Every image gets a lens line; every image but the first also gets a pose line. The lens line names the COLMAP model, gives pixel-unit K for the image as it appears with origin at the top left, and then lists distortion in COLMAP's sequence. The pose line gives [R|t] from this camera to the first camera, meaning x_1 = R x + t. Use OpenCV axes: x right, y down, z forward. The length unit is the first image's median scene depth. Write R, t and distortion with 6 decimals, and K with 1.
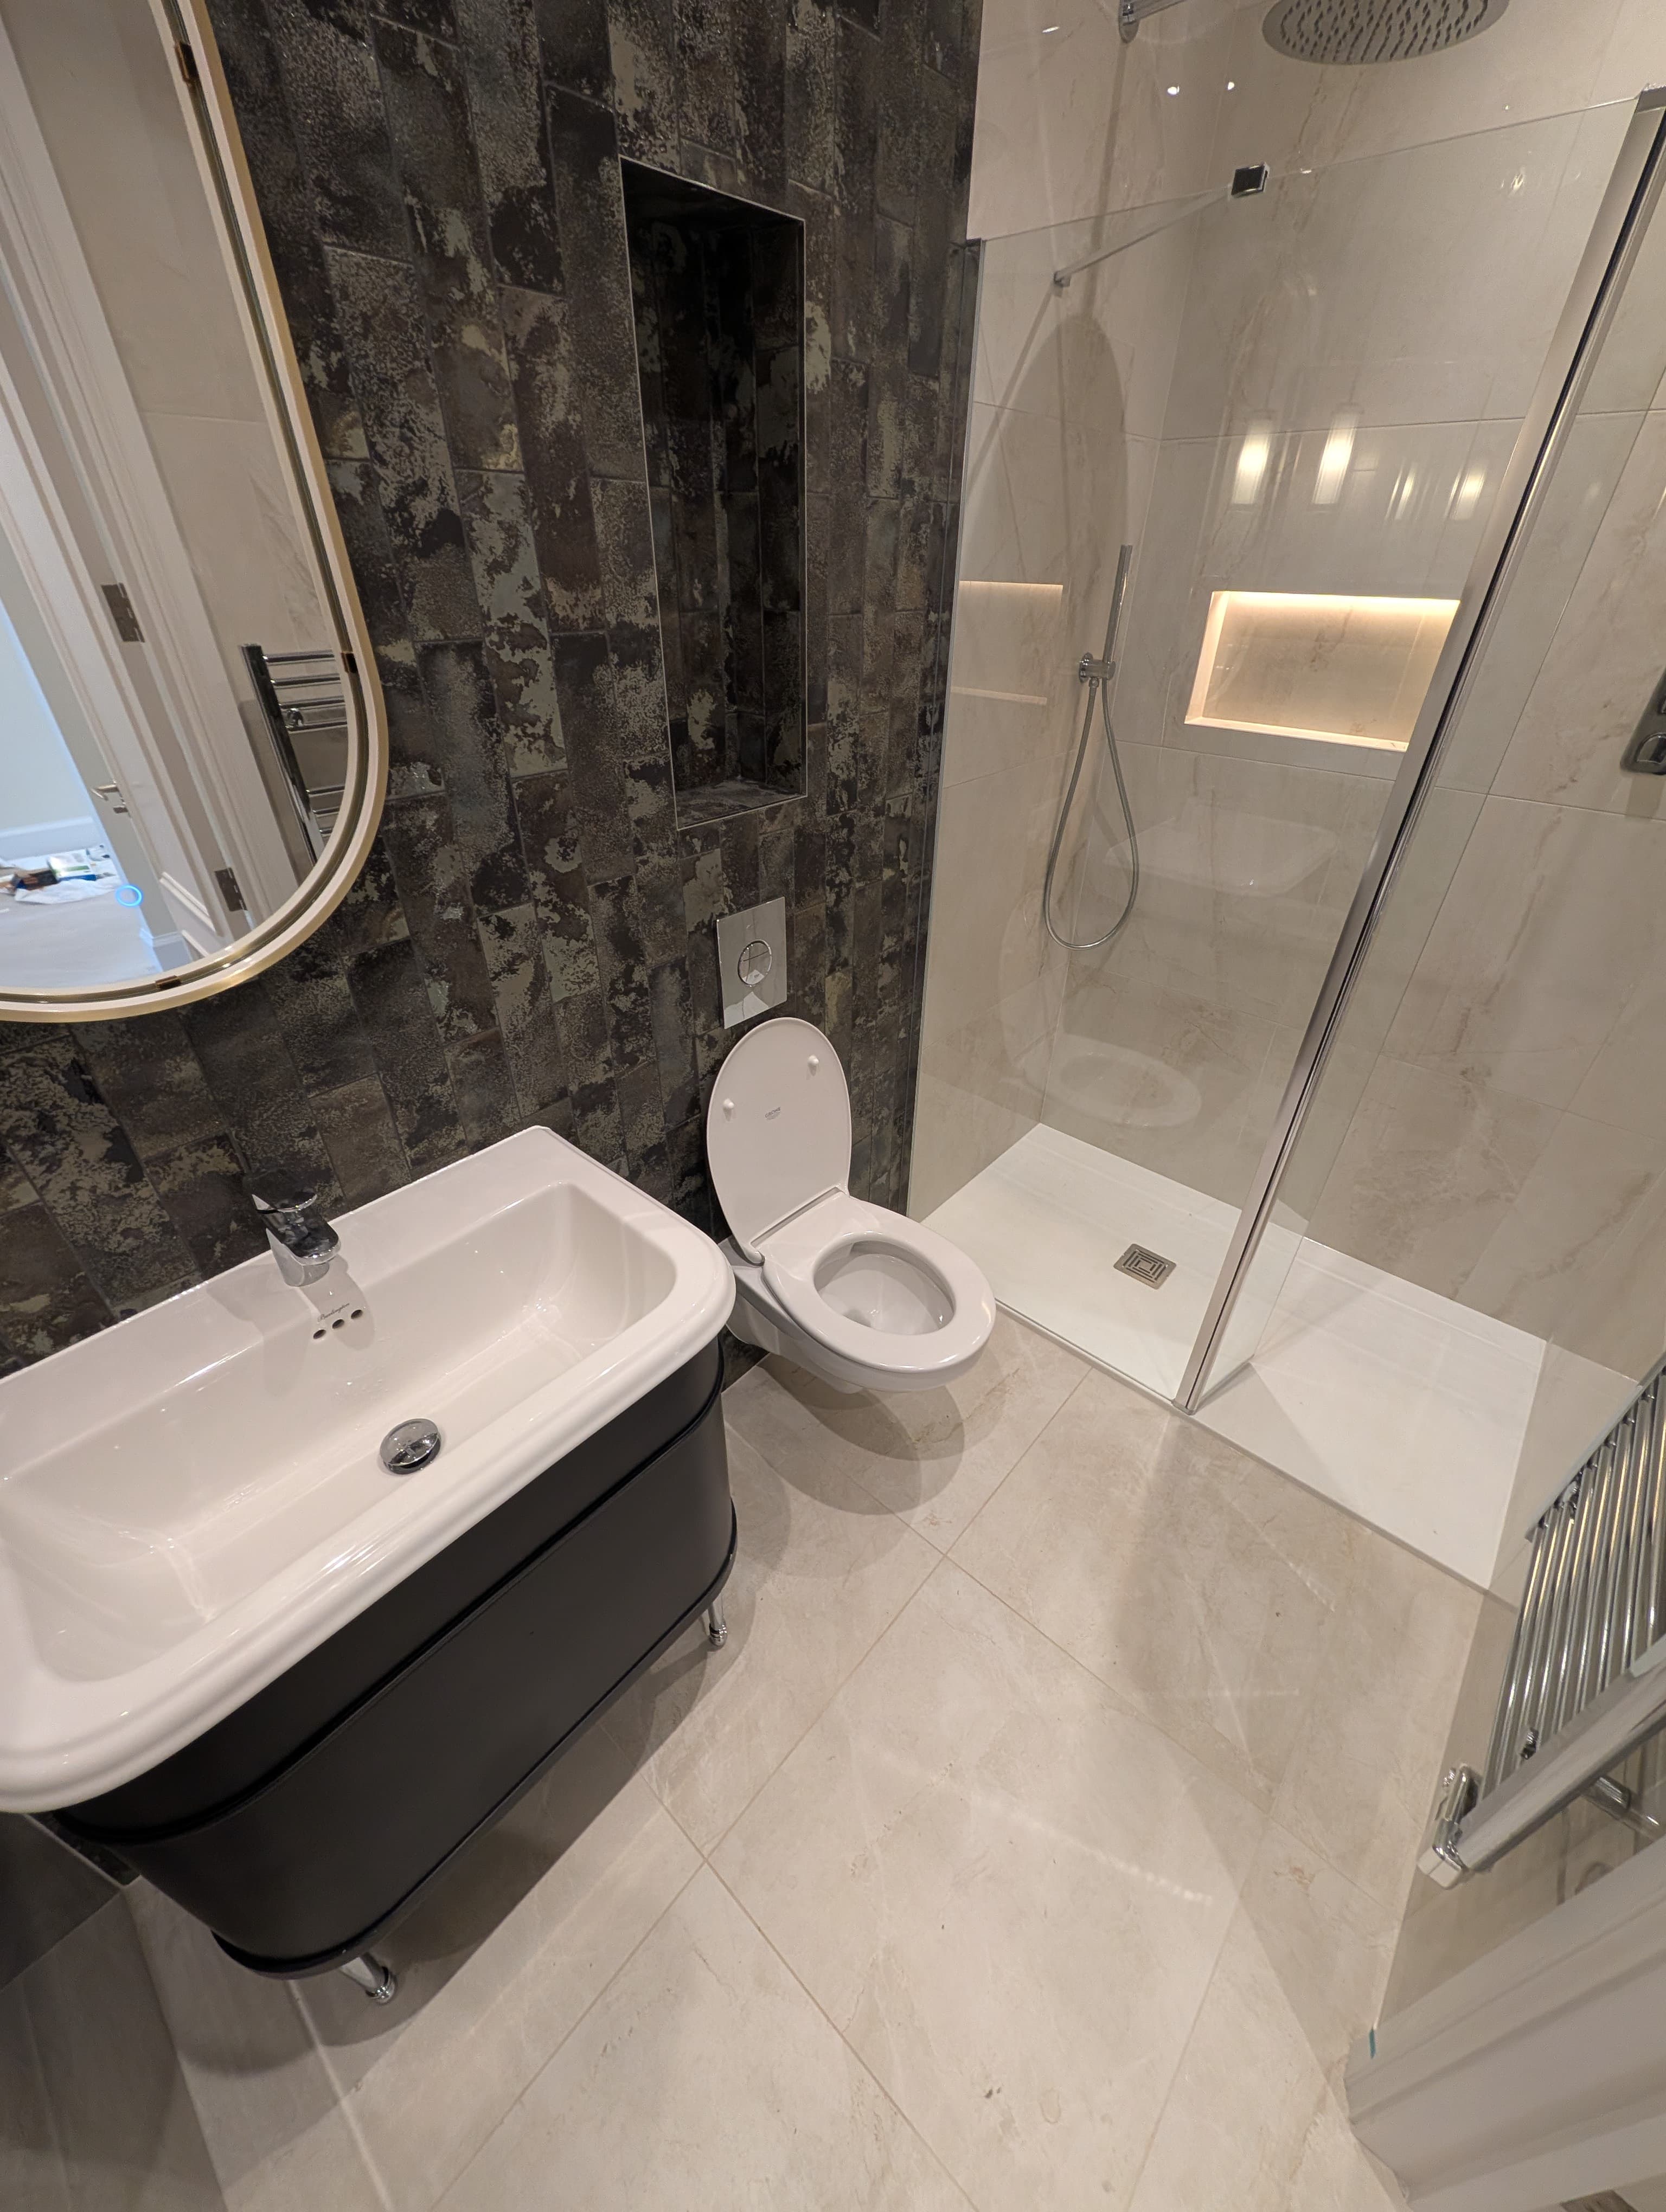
lens RADIAL K [[853.4, 0, 833.5], [0, 853.4, 1105.8], [0, 0, 1]] dist [0.000501, -0.000064]
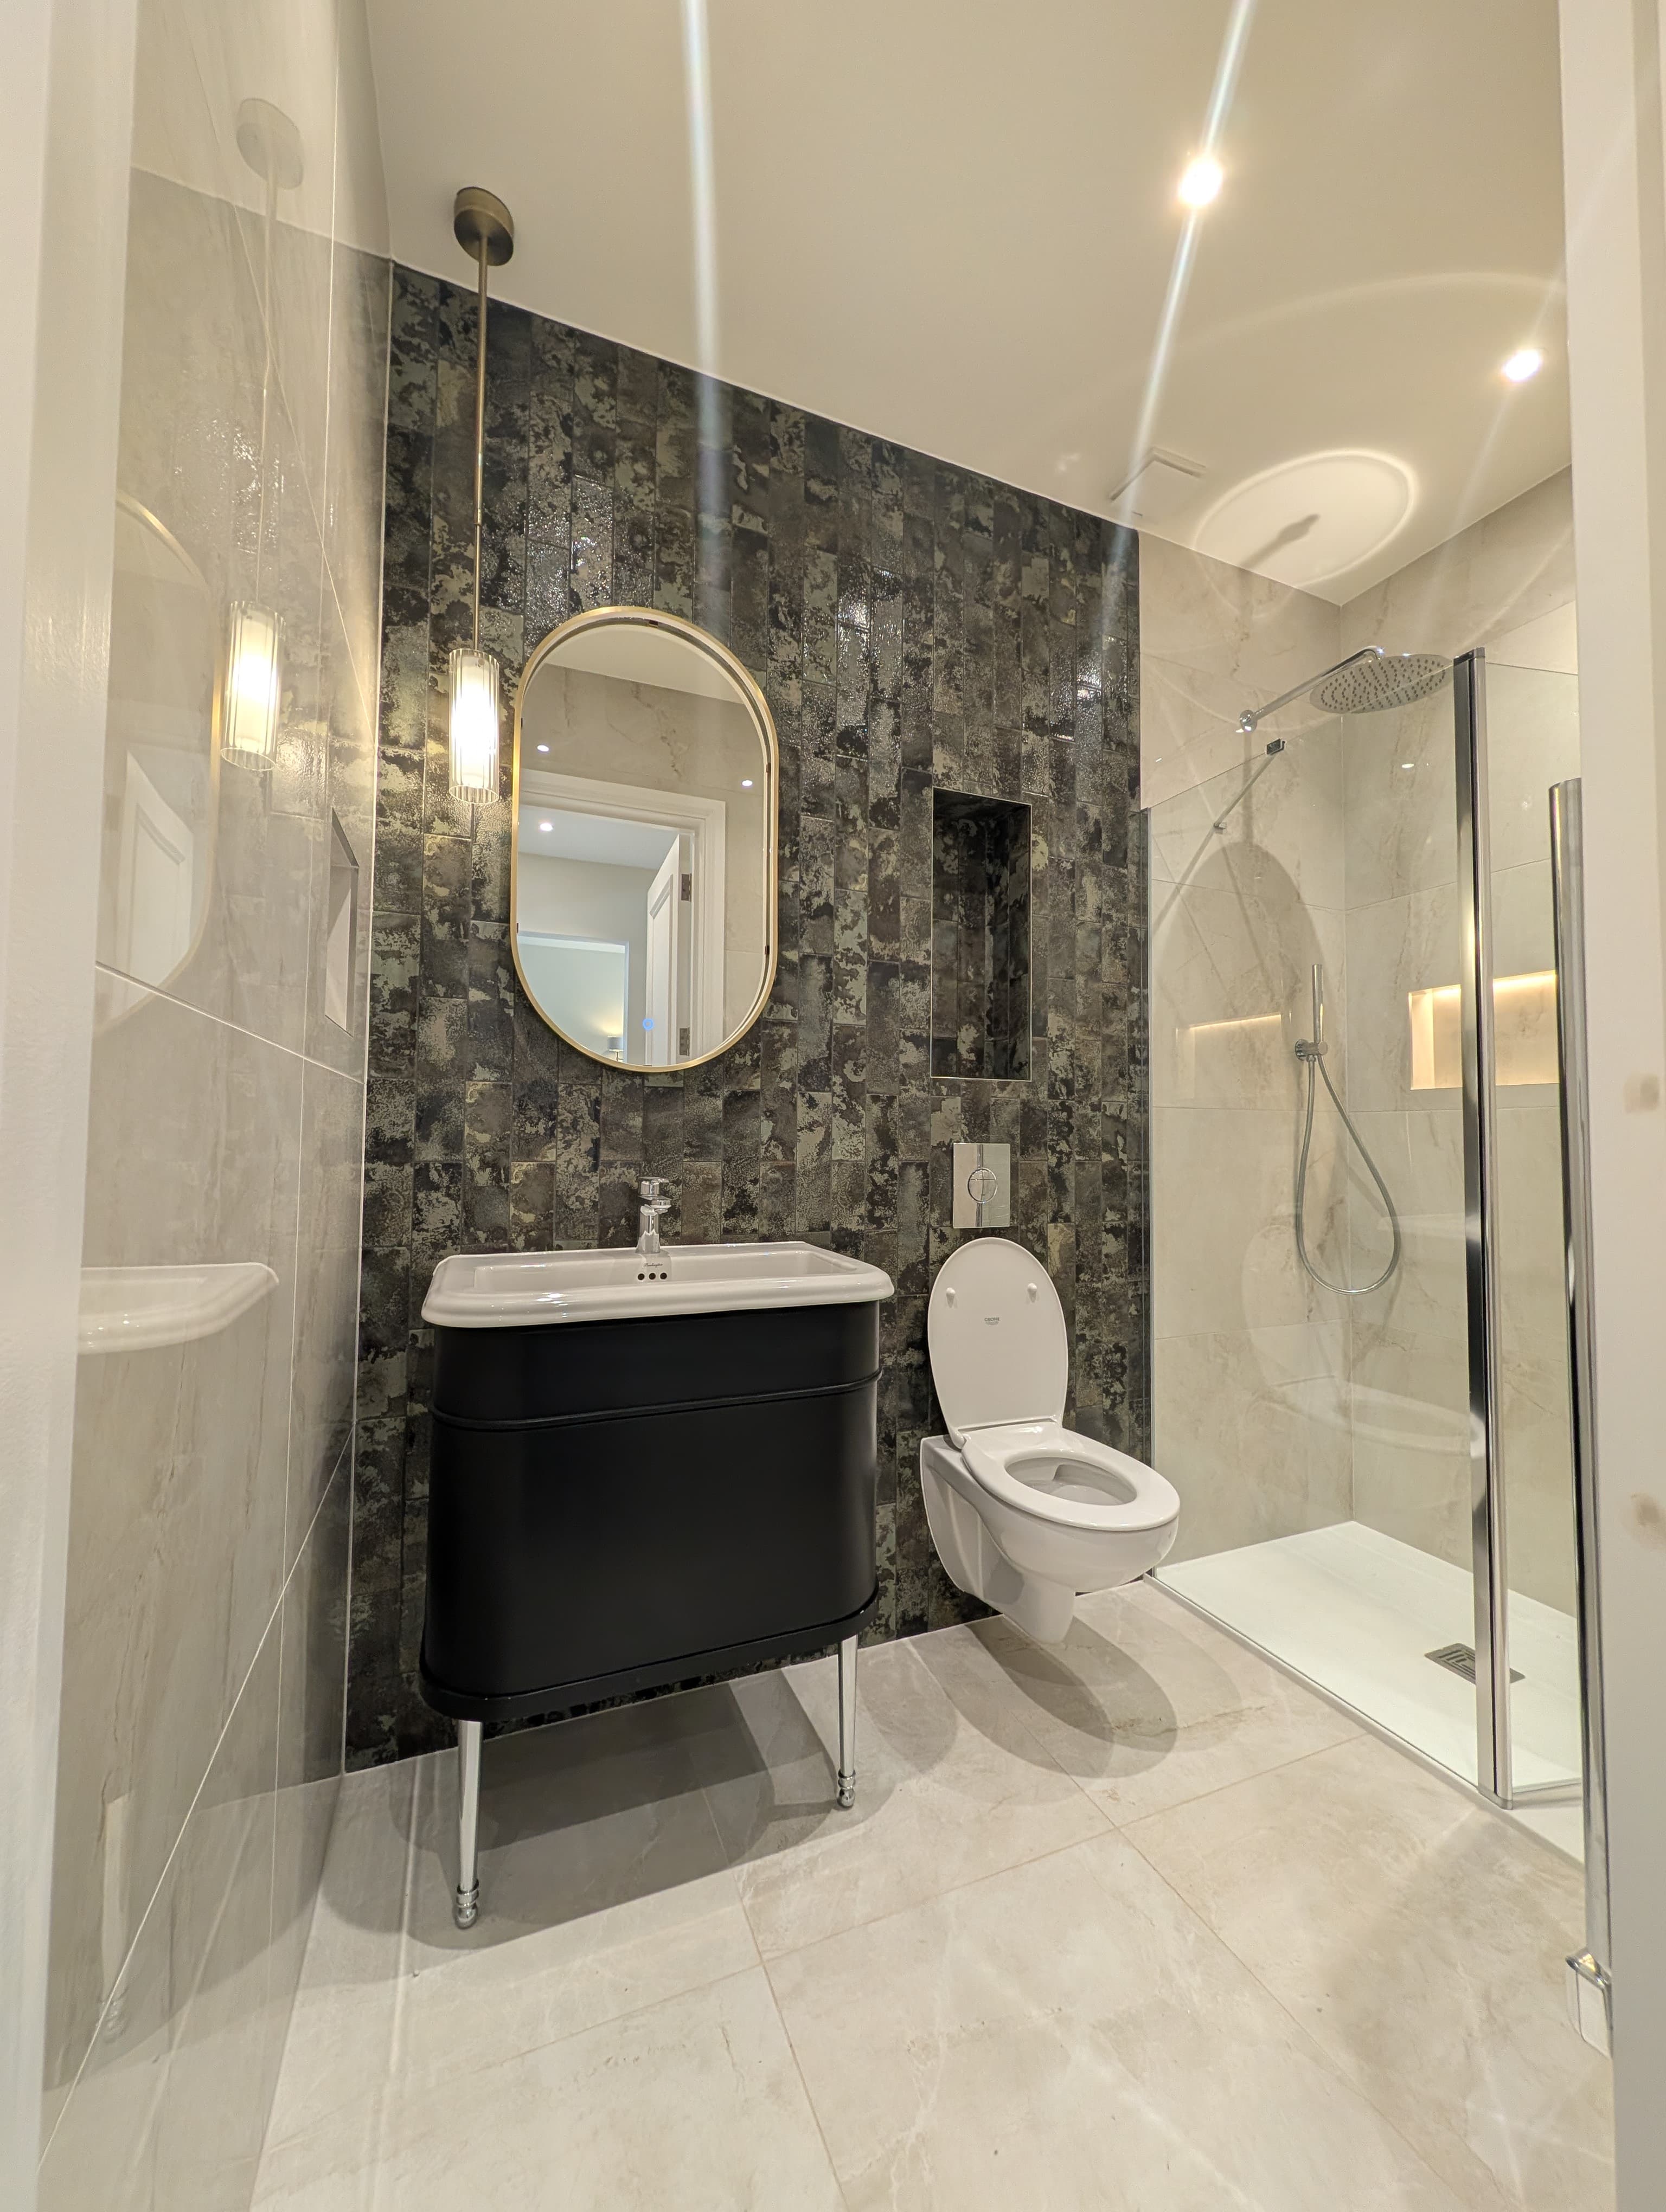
lens RADIAL K [[853.4, 0, 832.3], [0, 853.4, 1106.5], [0, 0, 1]] dist [0.000501, -0.000064]
pose [[0.900385, -0.019490, -0.434657, 0.294778], [-0.238287, 0.813766, -0.530098, 0.523871], [0.364041, 0.580865, 0.728059, -0.160692]]
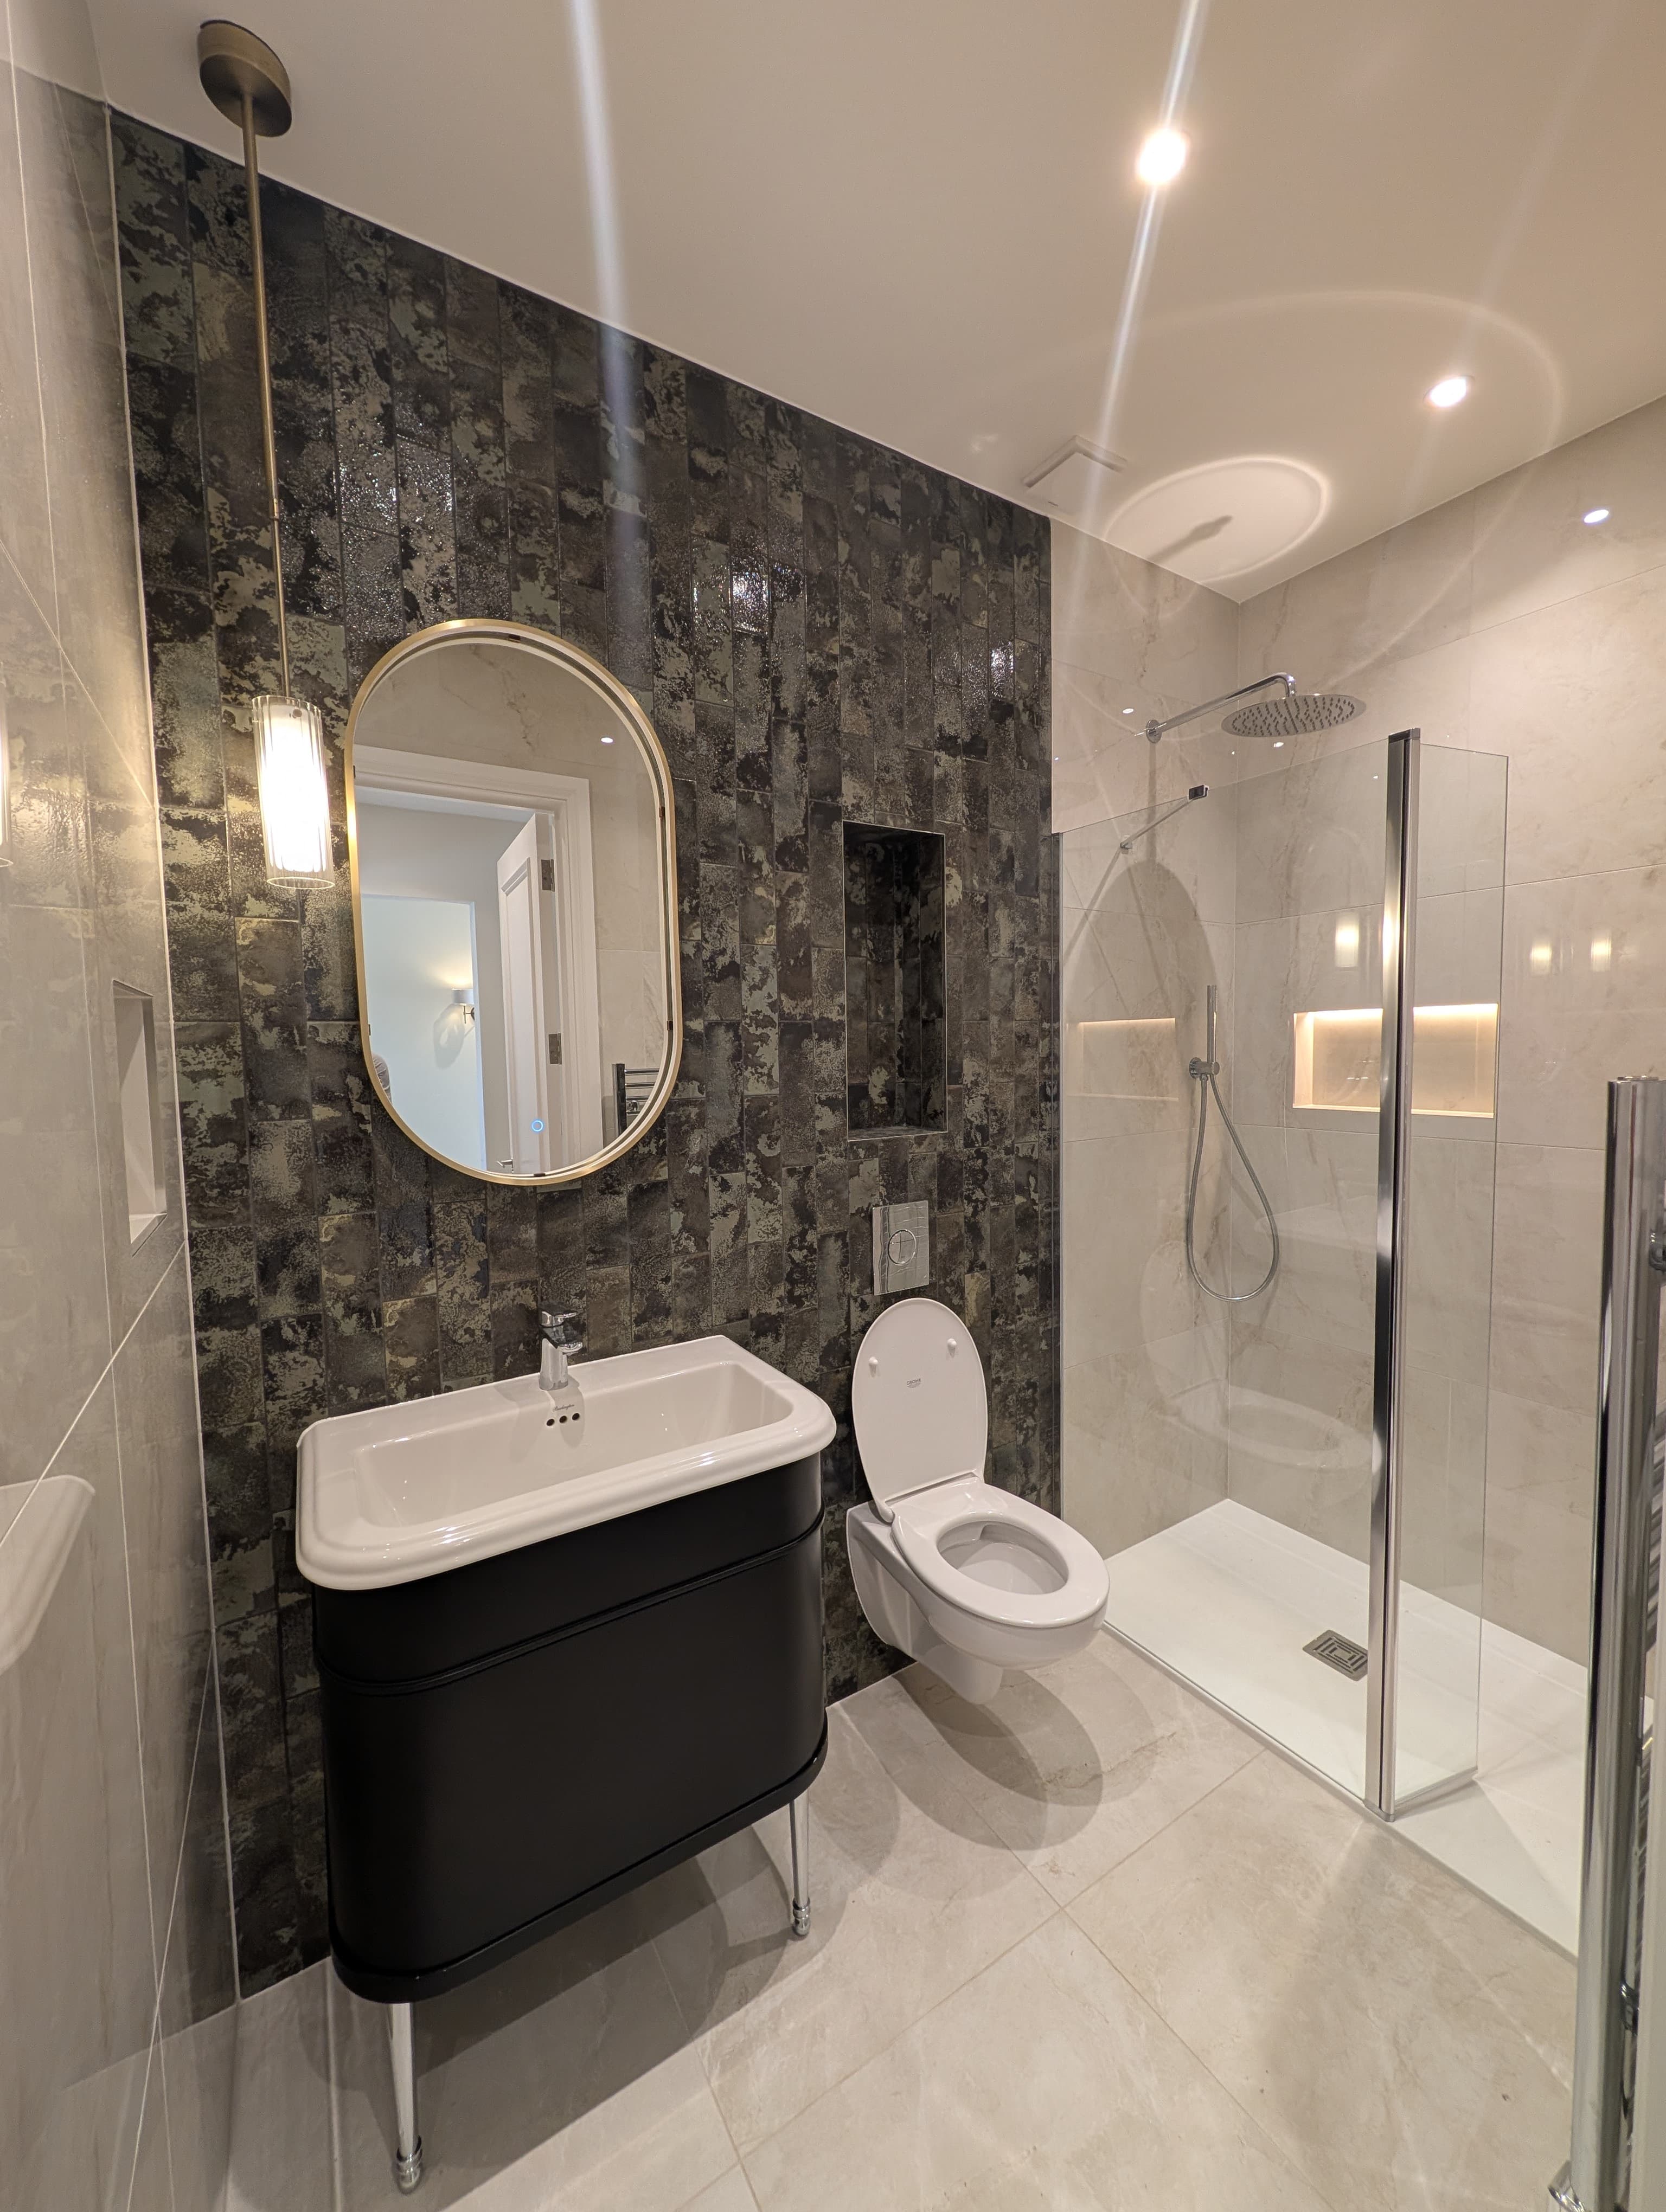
lens RADIAL K [[853.4, 0, 833.0], [0, 853.4, 1105.2], [0, 0, 1]] dist [0.000501, -0.000064]
pose [[0.959237, -0.010574, -0.282406, 0.183974], [-0.129186, 0.872372, -0.471463, 0.281826], [0.251348, 0.488728, 0.835446, -0.238367]]
